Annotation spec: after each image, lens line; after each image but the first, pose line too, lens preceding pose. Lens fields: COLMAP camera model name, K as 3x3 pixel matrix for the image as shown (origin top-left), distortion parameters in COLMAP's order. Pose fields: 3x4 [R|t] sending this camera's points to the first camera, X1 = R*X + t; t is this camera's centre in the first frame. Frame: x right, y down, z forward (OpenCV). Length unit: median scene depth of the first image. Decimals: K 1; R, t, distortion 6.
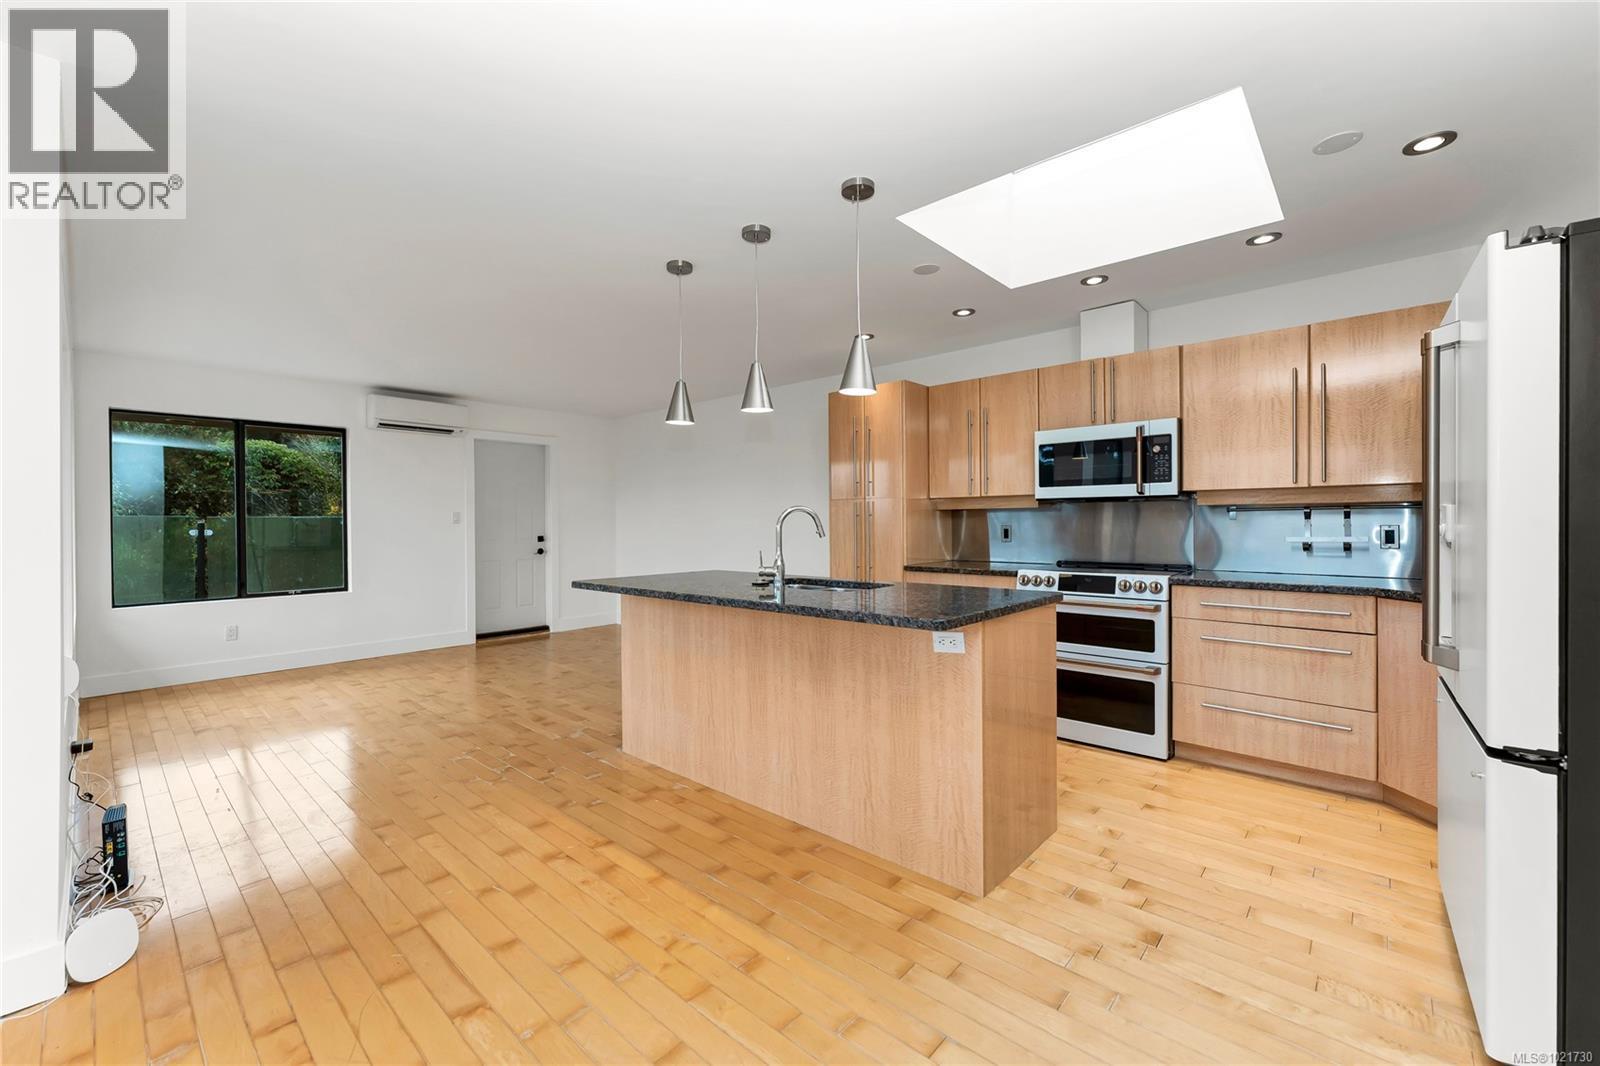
lens RADIAL K [[646.0, 0, 801.8], [0, 646.0, 527.6], [0, 0, 1]] dist [0.002527, 0.000017]
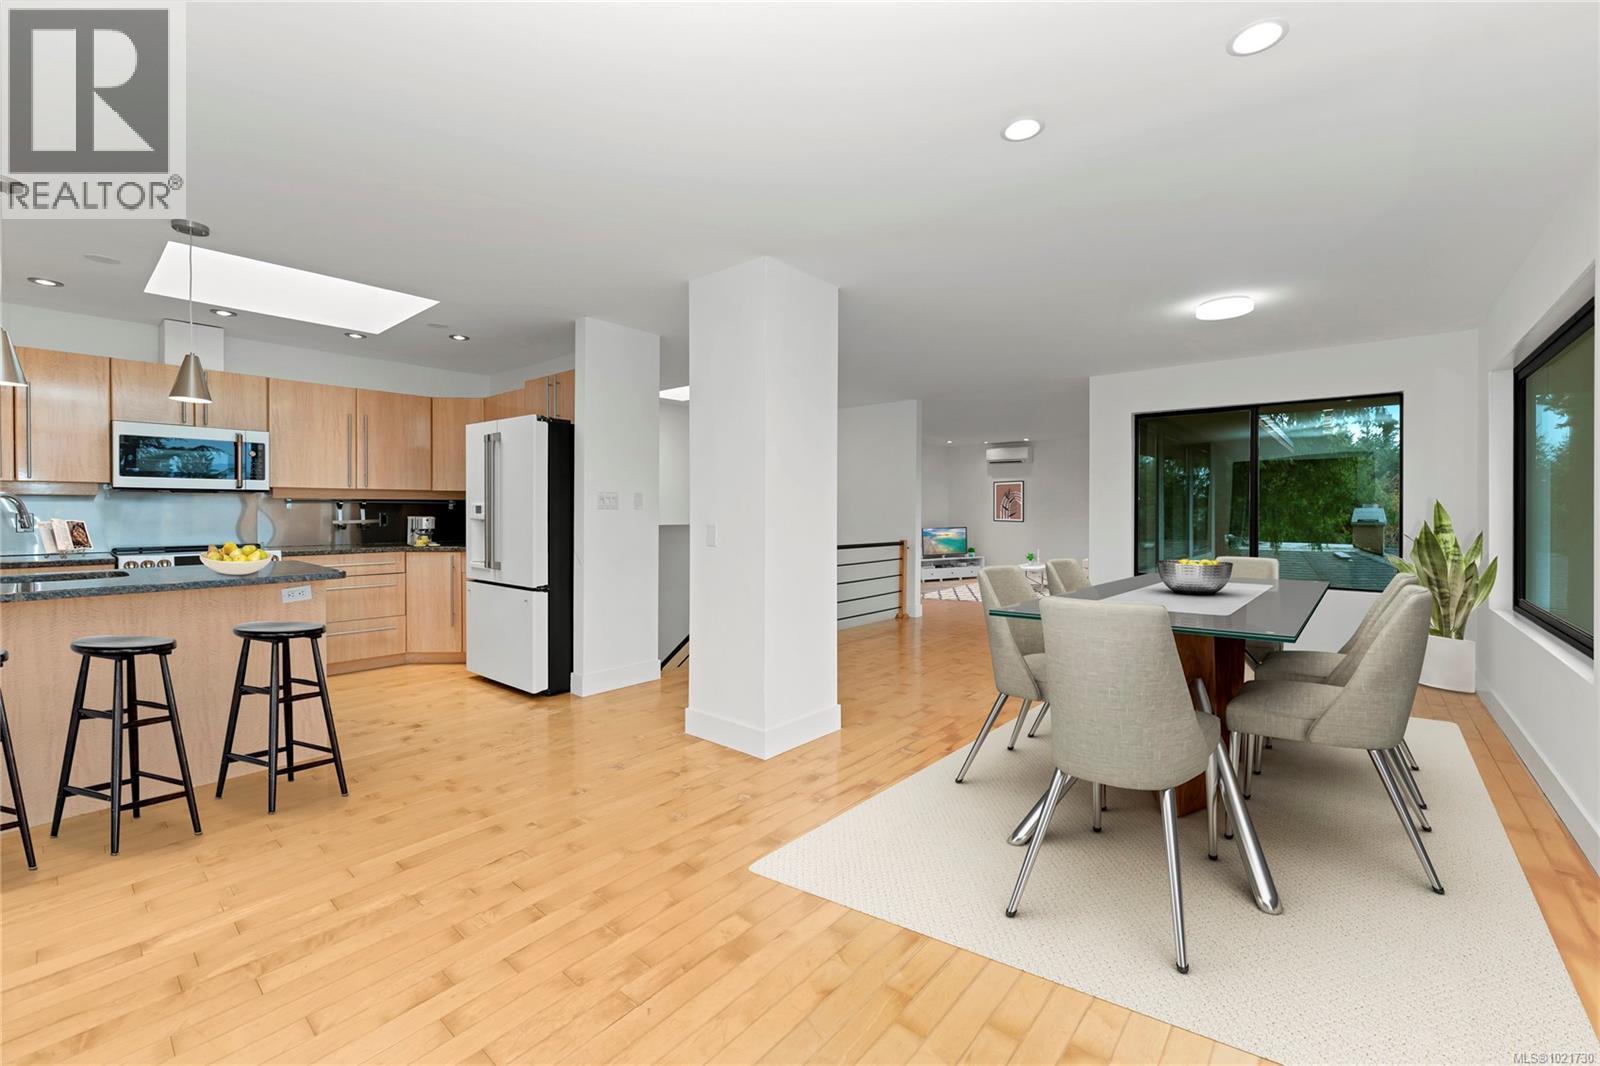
lens RADIAL K [[658.5, 0, 794.1], [0, 658.5, 511.8], [0, 0, 1]] dist [-0.001517, 0.000097]
pose [[-0.022295, 0.000846, 0.999751, -0.793008], [0.005375, 0.999985, -0.000727, 0.000916], [-0.999737, 0.005357, -0.022300, -0.047697]]
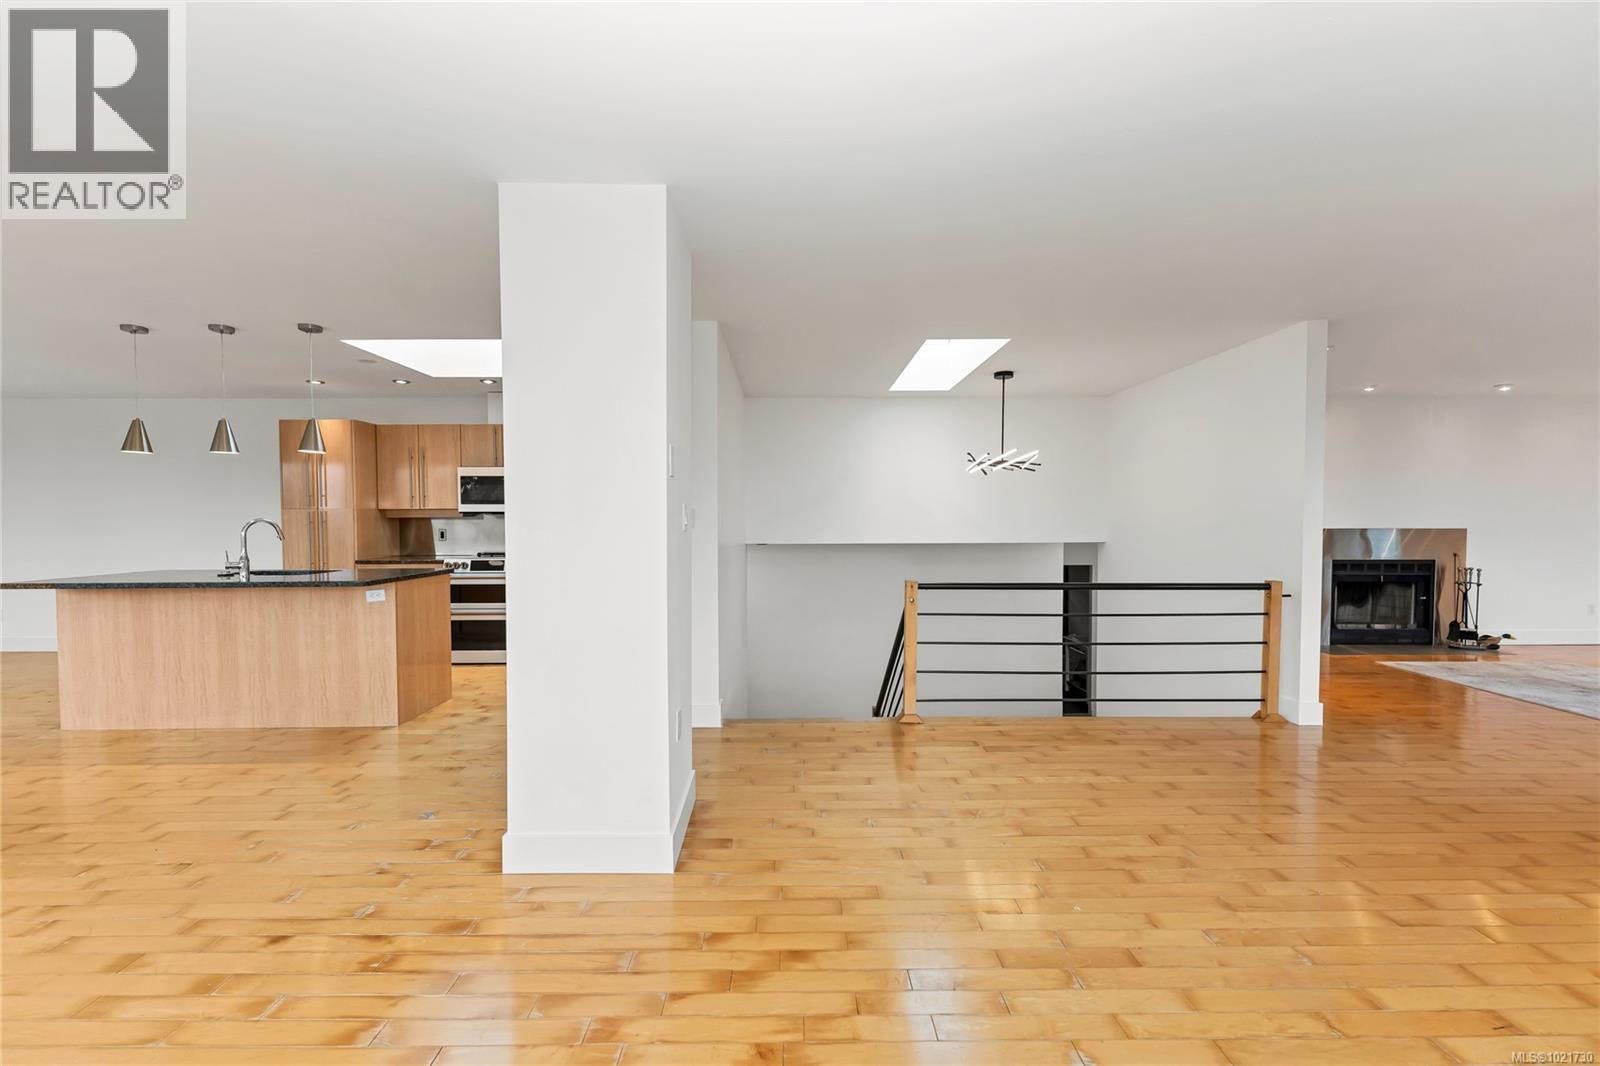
lens RADIAL K [[645.3, 0, 797.8], [0, 645.3, 537.5], [0, 0, 1]] dist [0.000397, -0.000170]
pose [[0.741469, -0.017303, 0.670764, -0.071006], [0.005128, 0.999784, 0.020123, -0.012576], [-0.670968, -0.011481, 0.741398, -0.737320]]
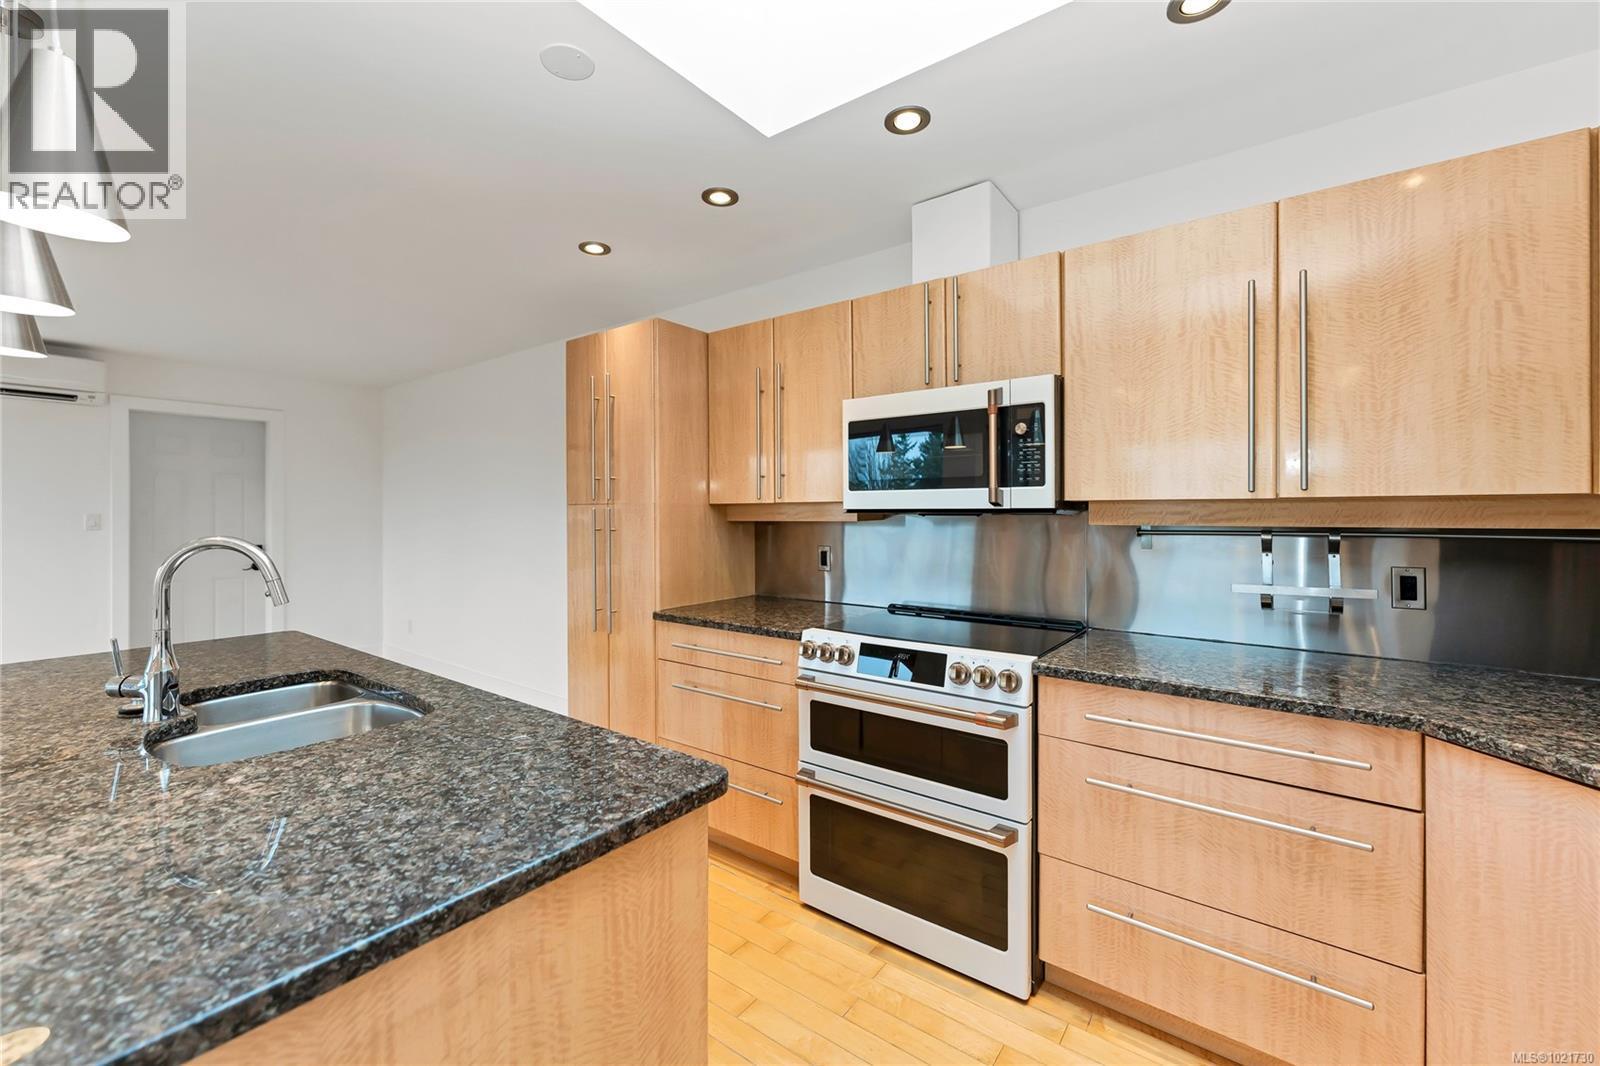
lens RADIAL K [[658.5, 0, 794.1], [0, 658.5, 511.8], [0, 0, 1]] dist [-0.001517, 0.000097]
pose [[0.996916, 0.006905, 0.078166, 0.304529], [-0.005868, 0.999892, -0.013490, -0.038287], [-0.078250, 0.012990, 0.996849, 0.434955]]
